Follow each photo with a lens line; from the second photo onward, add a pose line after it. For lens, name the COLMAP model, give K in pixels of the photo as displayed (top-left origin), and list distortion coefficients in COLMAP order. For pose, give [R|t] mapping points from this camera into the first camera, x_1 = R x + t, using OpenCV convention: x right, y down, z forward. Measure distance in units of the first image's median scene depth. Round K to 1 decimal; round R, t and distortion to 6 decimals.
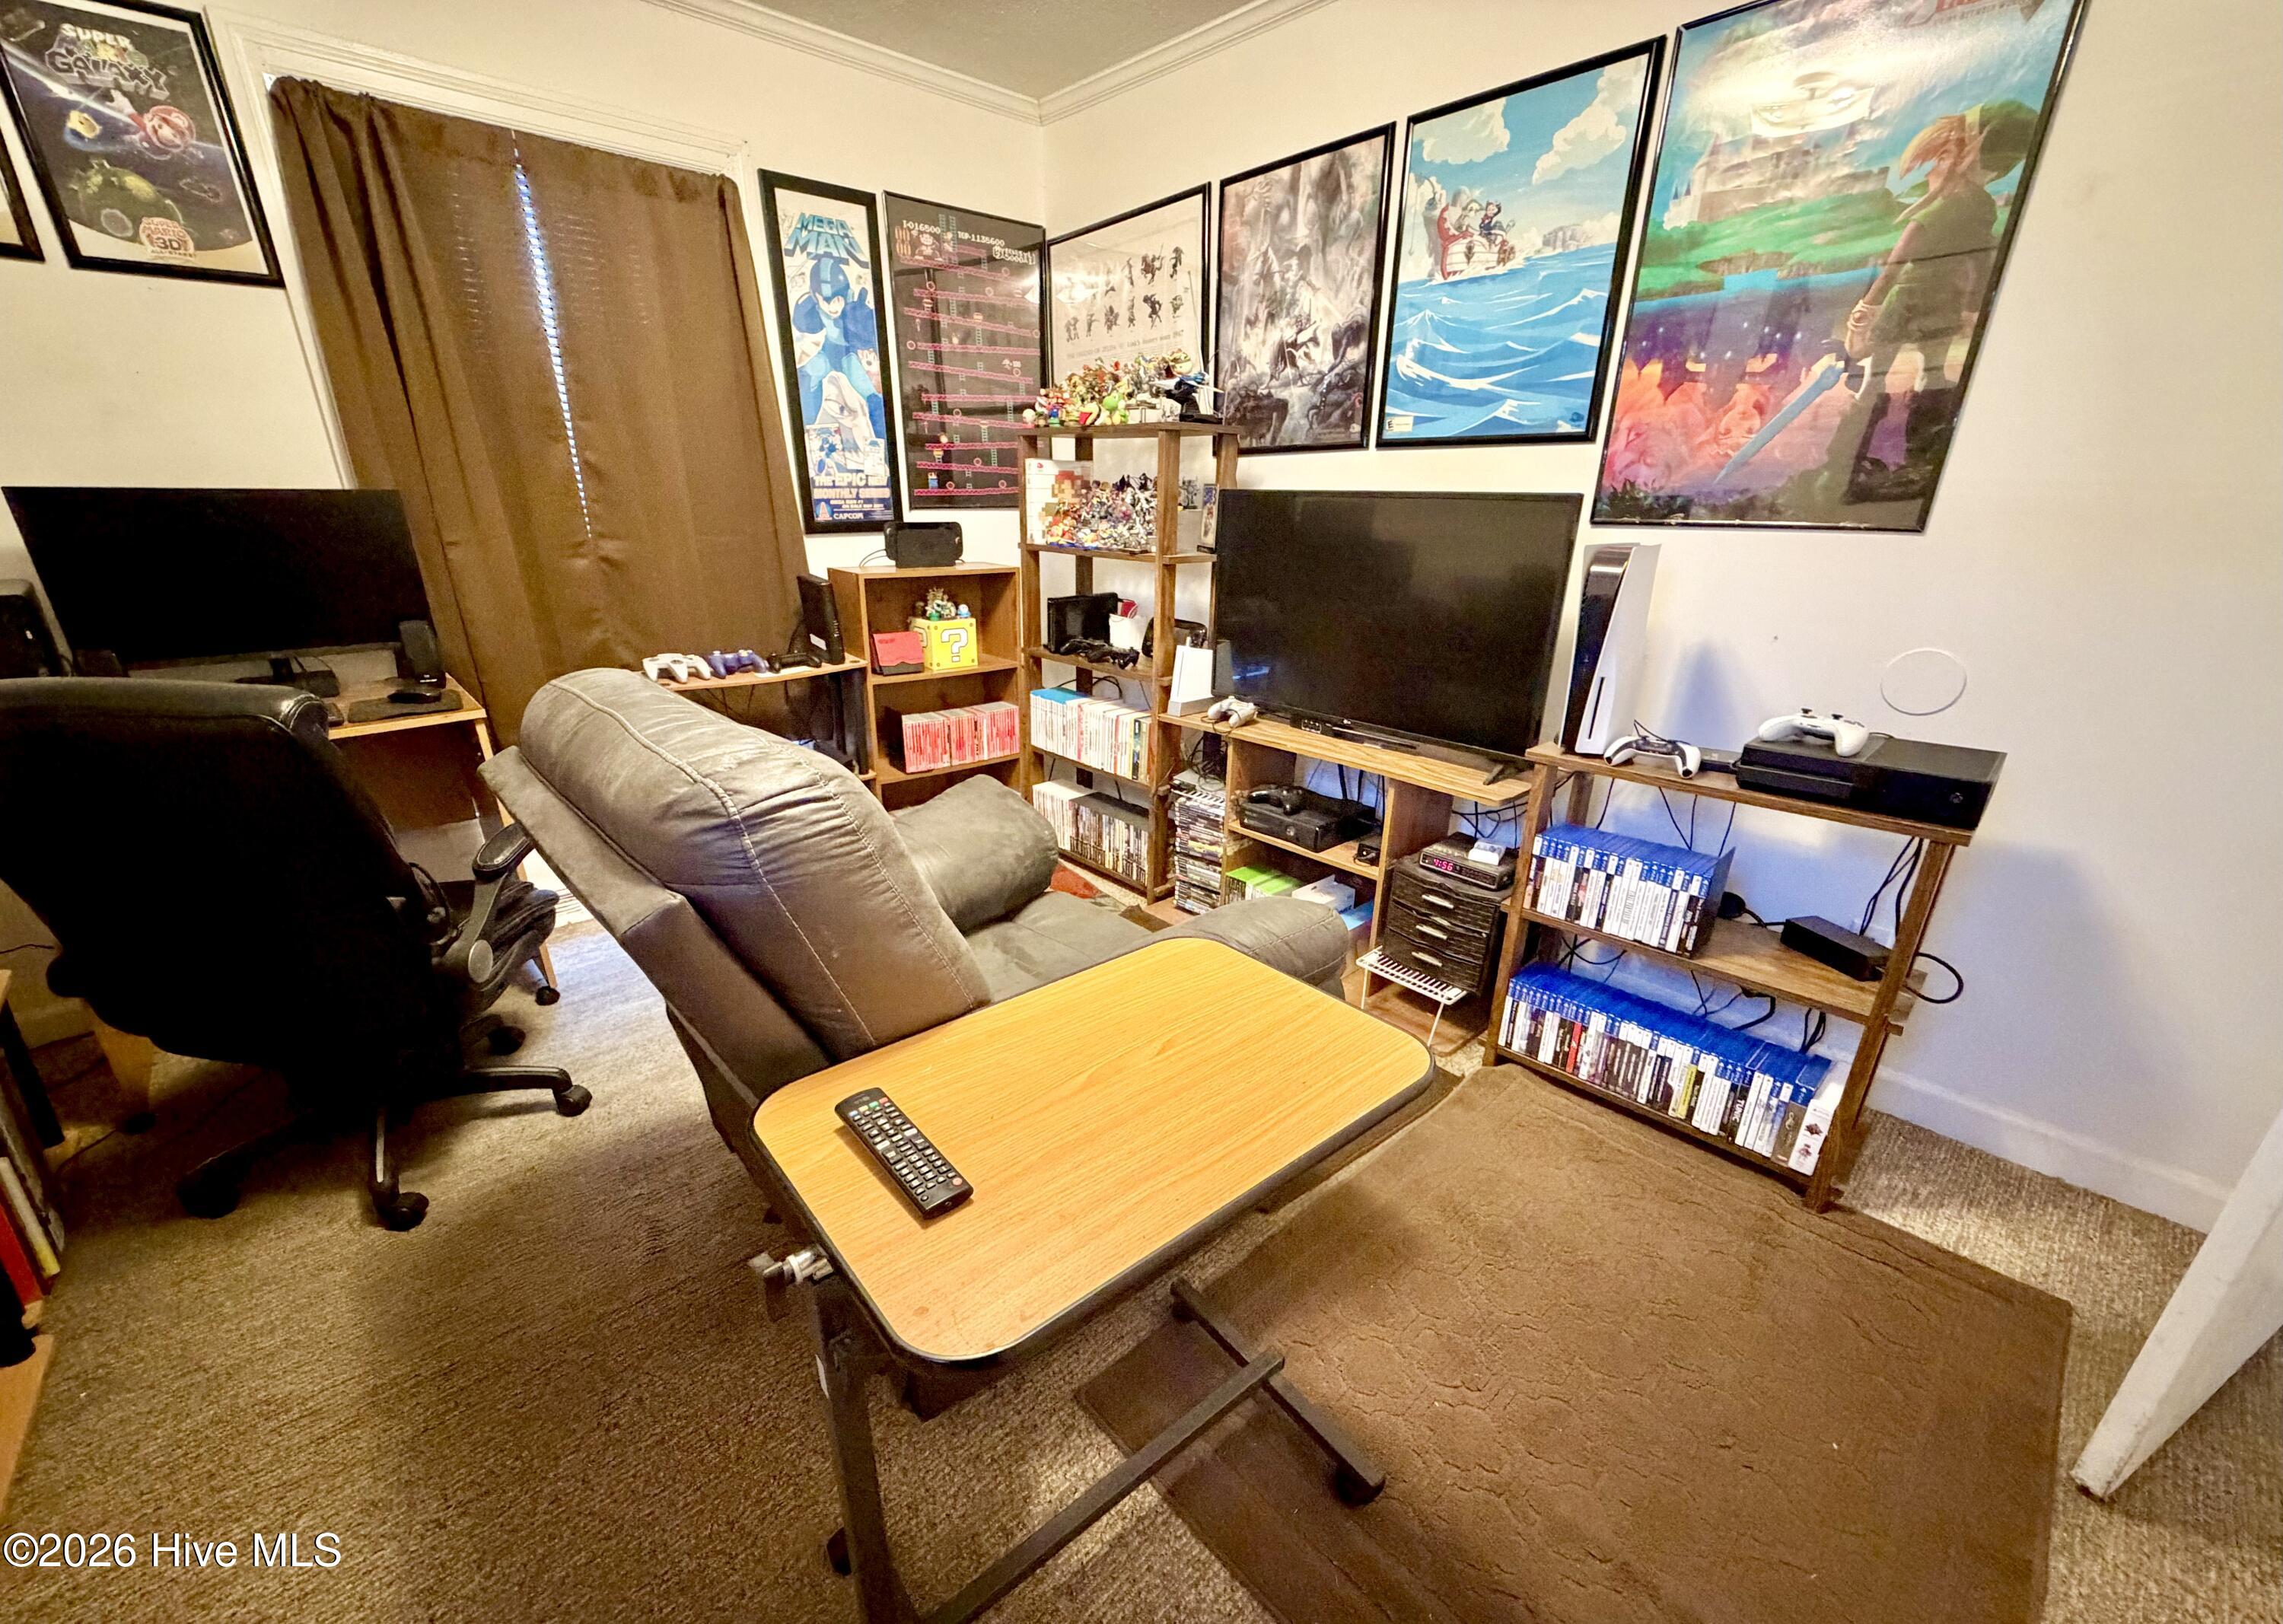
lens RADIAL K [[927.8, 0, 1134.9], [0, 927.8, 834.9], [0, 0, 1]] dist [0.003770, -0.000264]
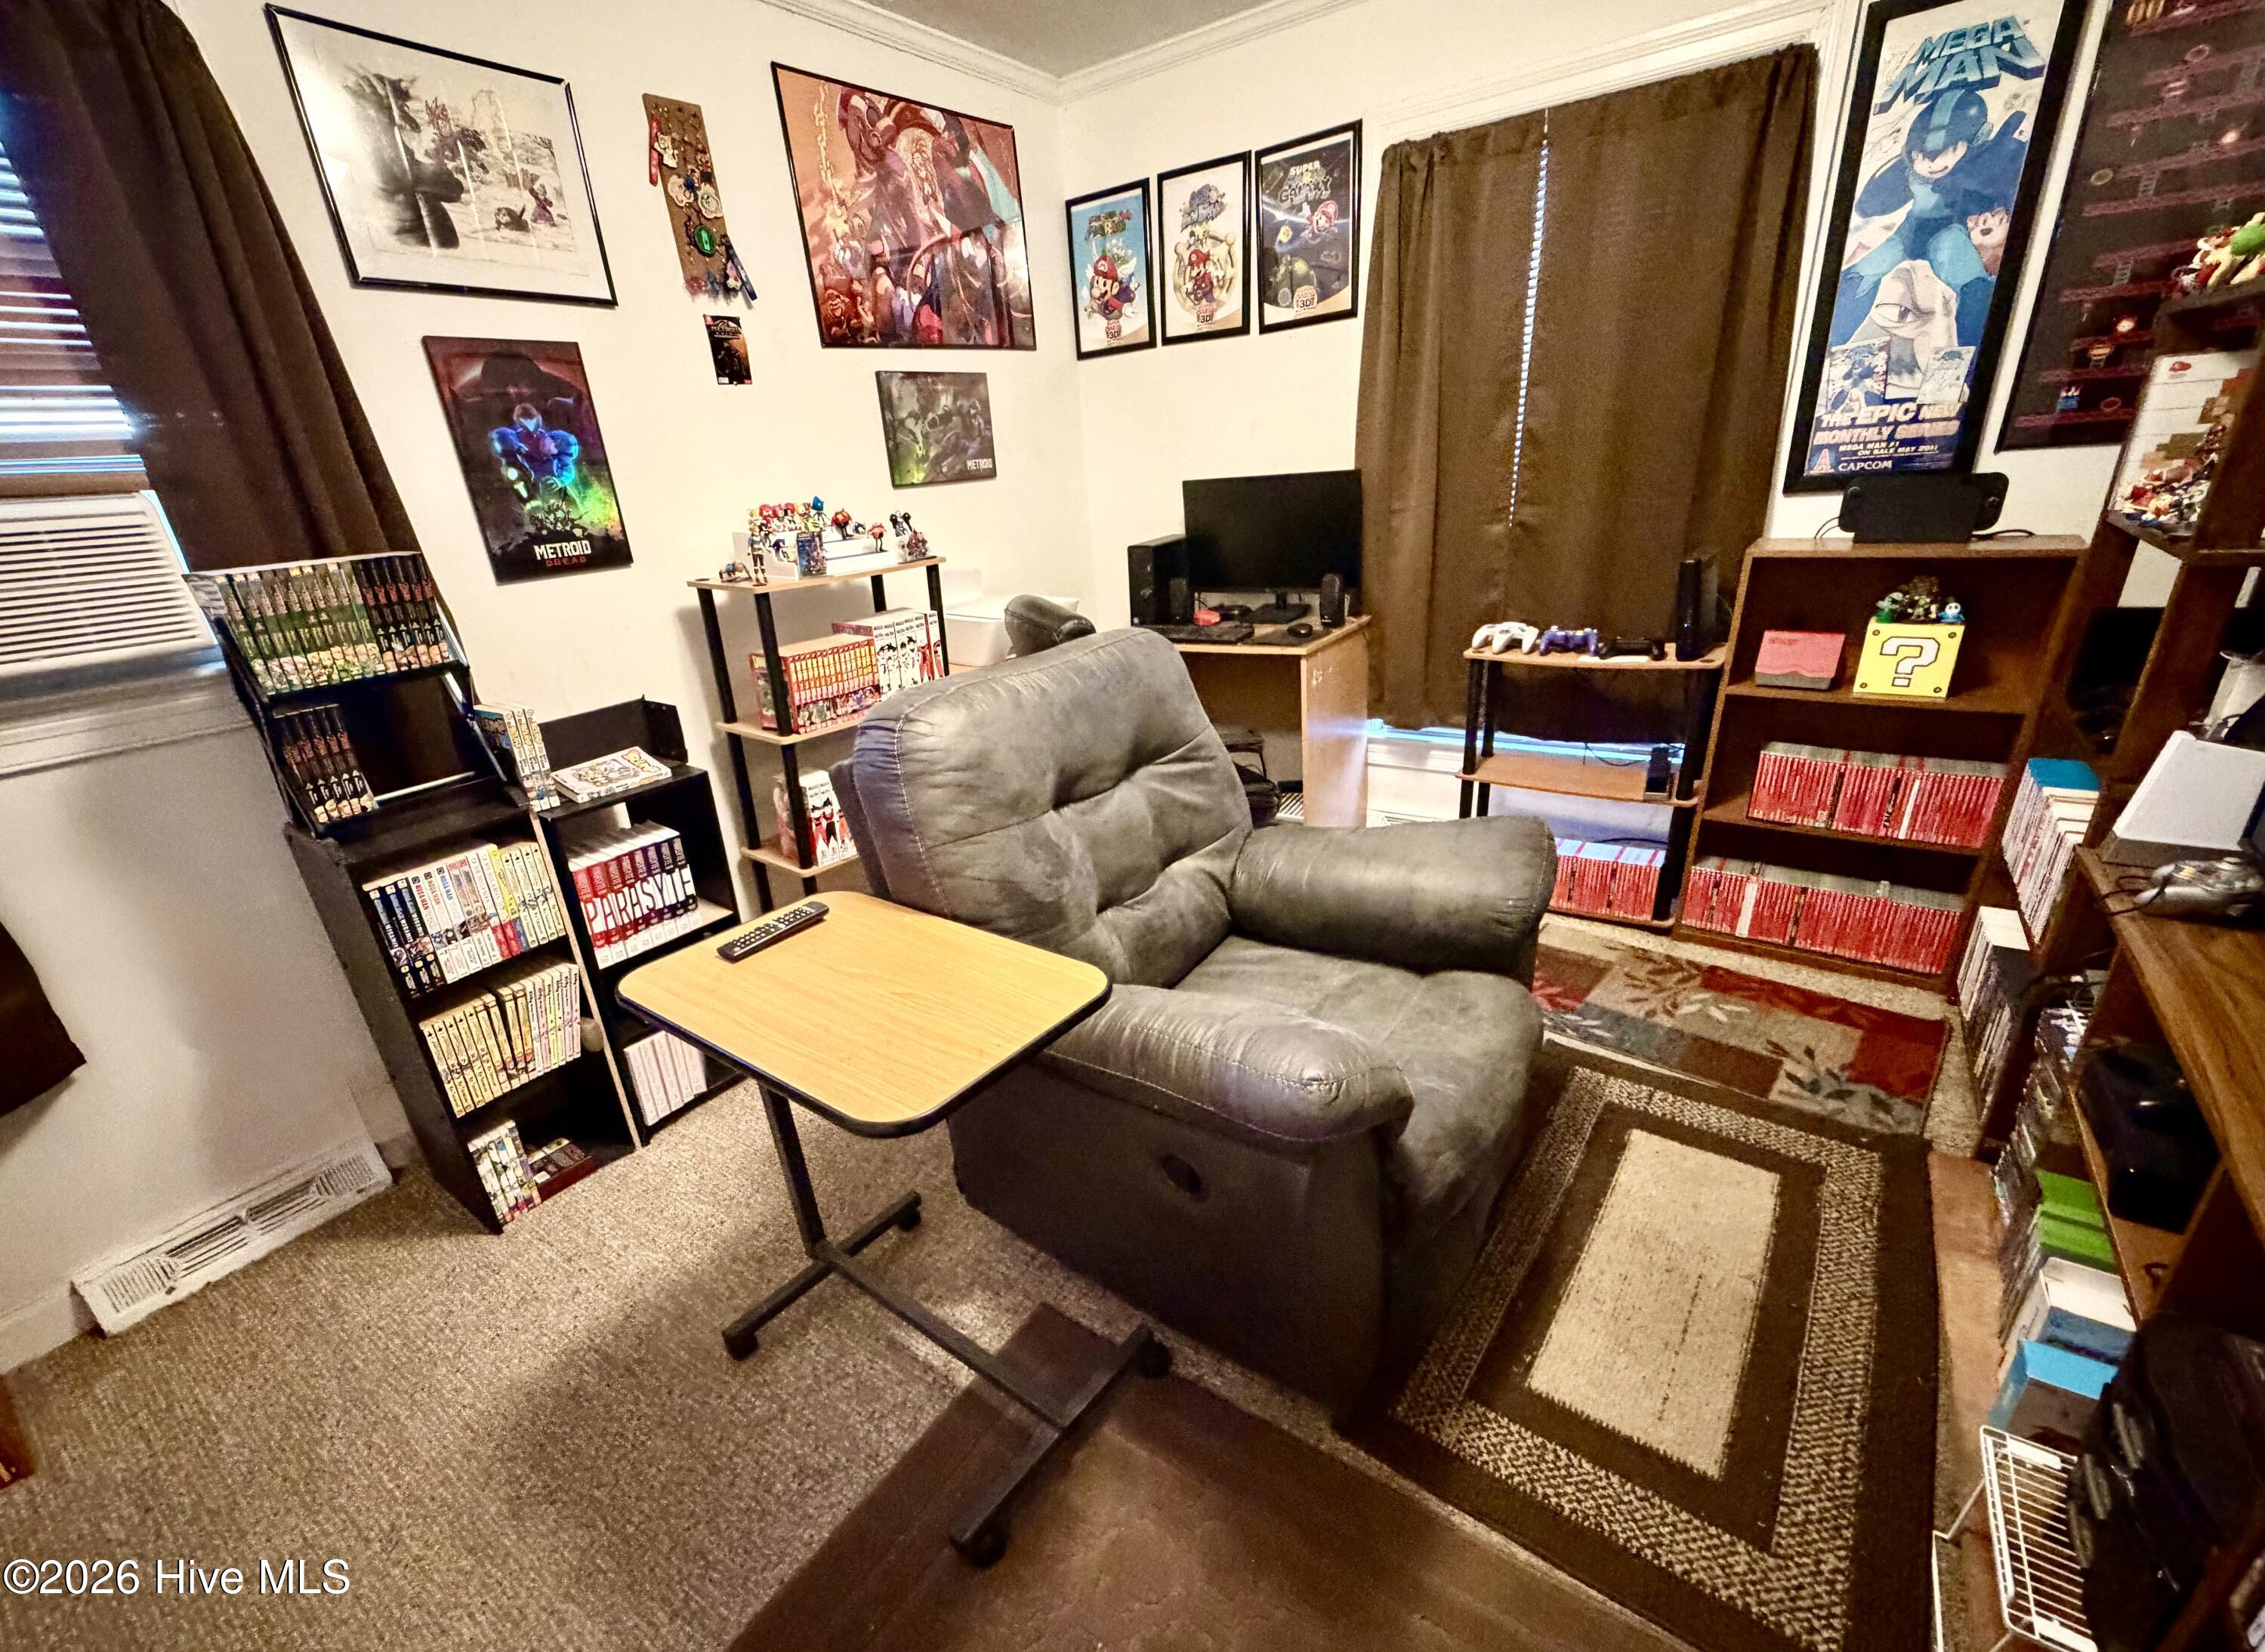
lens RADIAL K [[968.1, 0, 1096.1], [0, 968.1, 863.2], [0, 0, 1]] dist [0.000394, -0.001239]
pose [[0.199481, 0.348660, -0.915775, 0.393378], [-0.267884, 0.918361, 0.291292, -0.121054], [0.942574, 0.187215, 0.276596, 0.289644]]
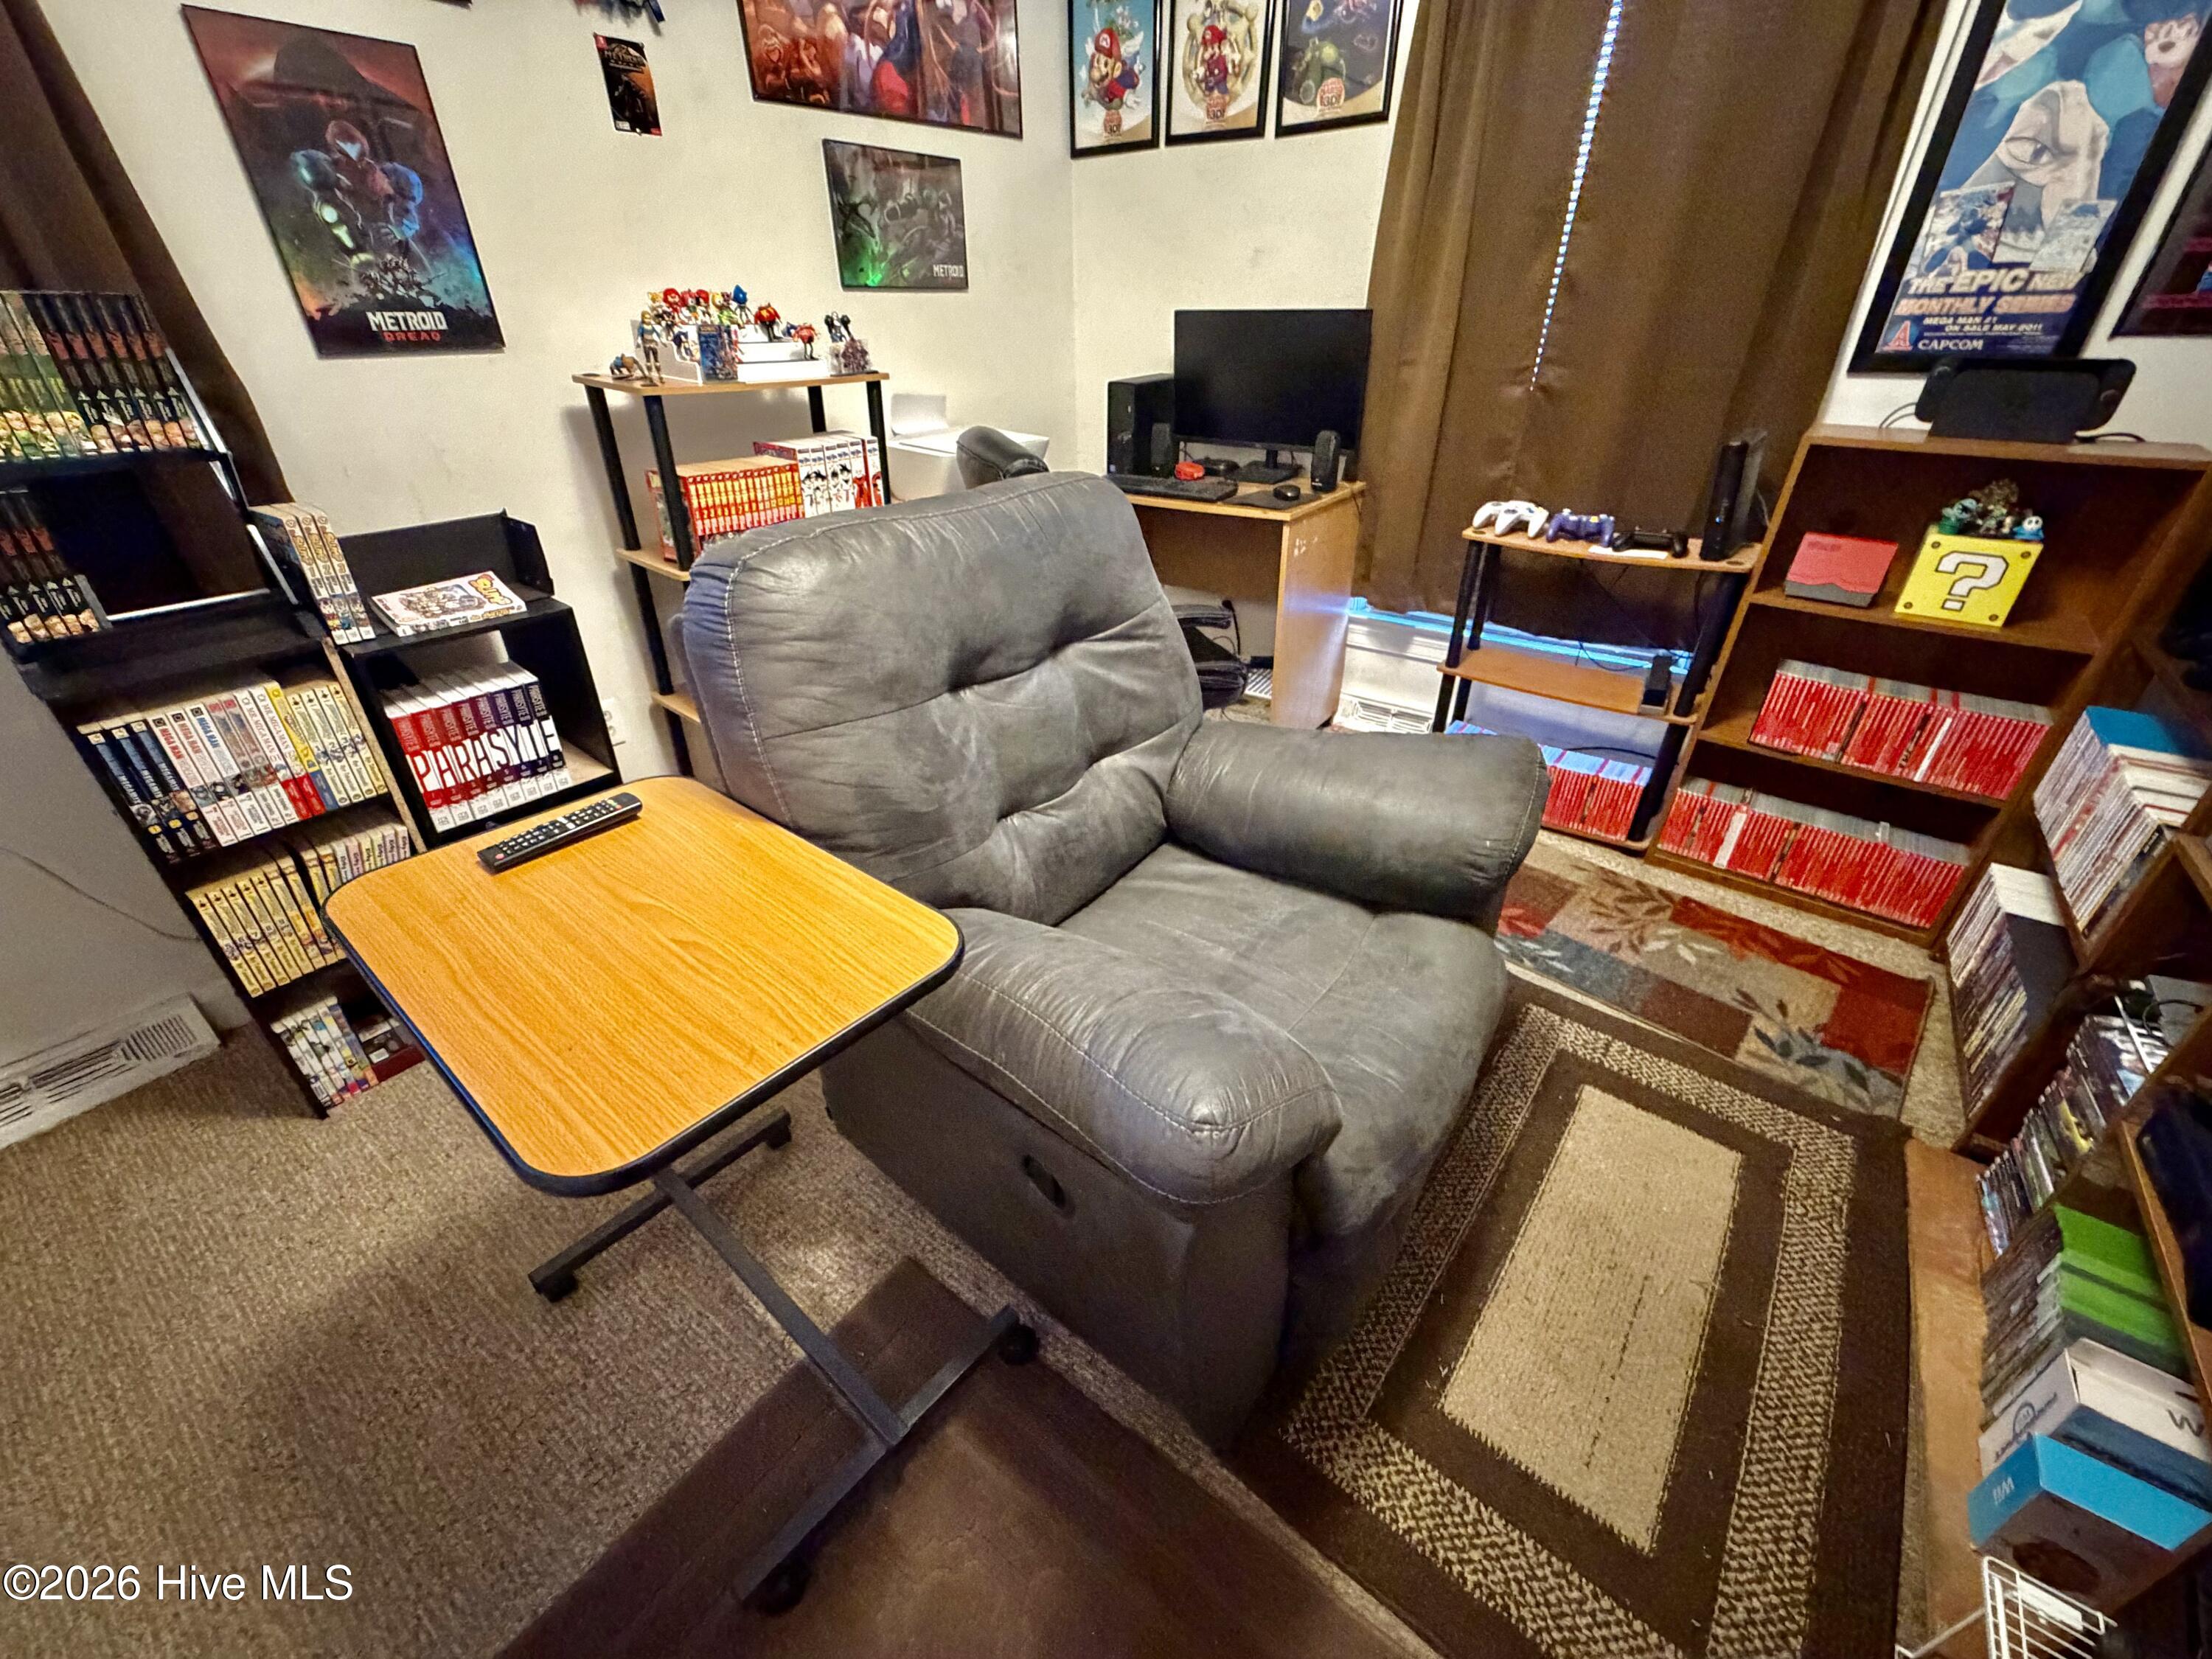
lens RADIAL K [[885.7, 0, 1106.1], [0, 885.7, 820.5], [0, 0, 1]] dist [-0.000477, 0.000073]
pose [[0.185401, 0.477753, -0.858707, 0.266961], [-0.336920, 0.851794, 0.401163, -0.121145], [0.923099, 0.214939, 0.318888, 0.363267]]
